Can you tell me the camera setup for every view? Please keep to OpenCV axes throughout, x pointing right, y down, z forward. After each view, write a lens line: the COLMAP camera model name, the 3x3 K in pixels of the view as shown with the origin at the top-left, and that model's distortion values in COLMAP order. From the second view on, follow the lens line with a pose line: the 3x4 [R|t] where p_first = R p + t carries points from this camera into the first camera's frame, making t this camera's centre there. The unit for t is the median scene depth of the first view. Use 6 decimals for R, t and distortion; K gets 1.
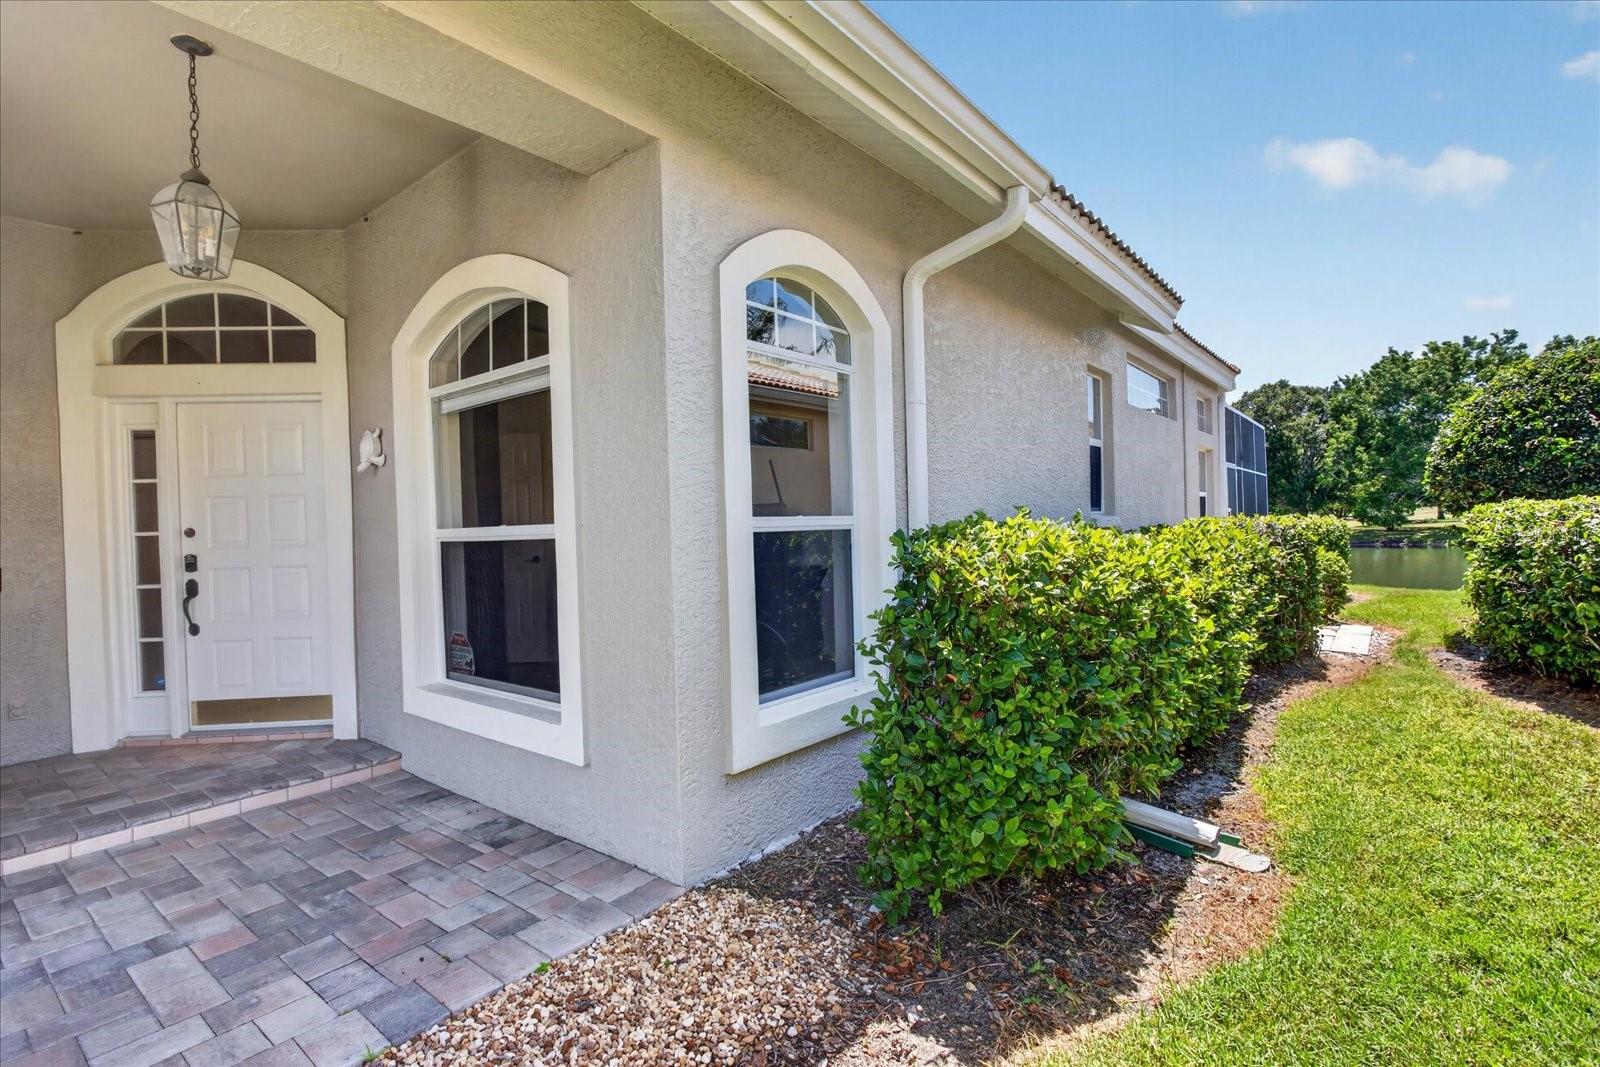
lens RADIAL K [[759.3, 0, 797.6], [0, 759.3, 533.0], [0, 0, 1]] dist [-0.021067, 0.005401]
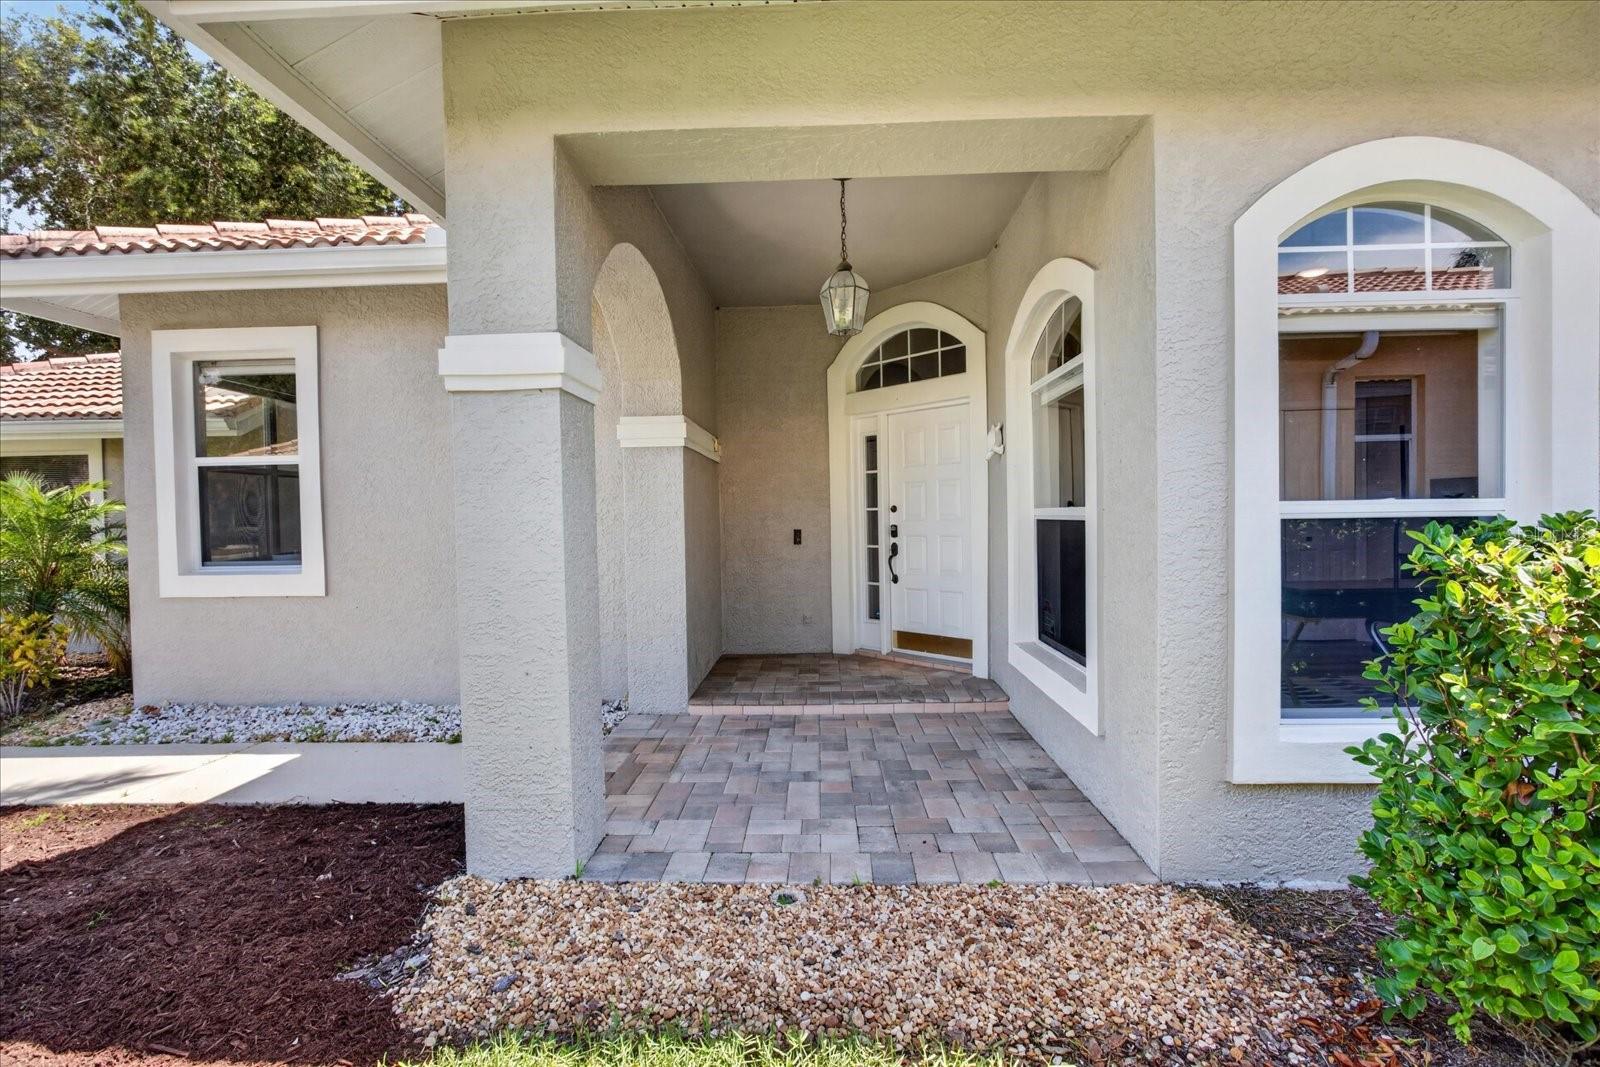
lens RADIAL K [[759.3, 0, 793.6], [0, 759.3, 535.8], [0, 0, 1]] dist [-0.021067, 0.005401]
pose [[0.593062, 0.039453, -0.804189, 0.320060], [-0.005670, 0.998979, 0.044827, -0.018536], [0.805137, -0.022025, 0.592680, 0.038296]]
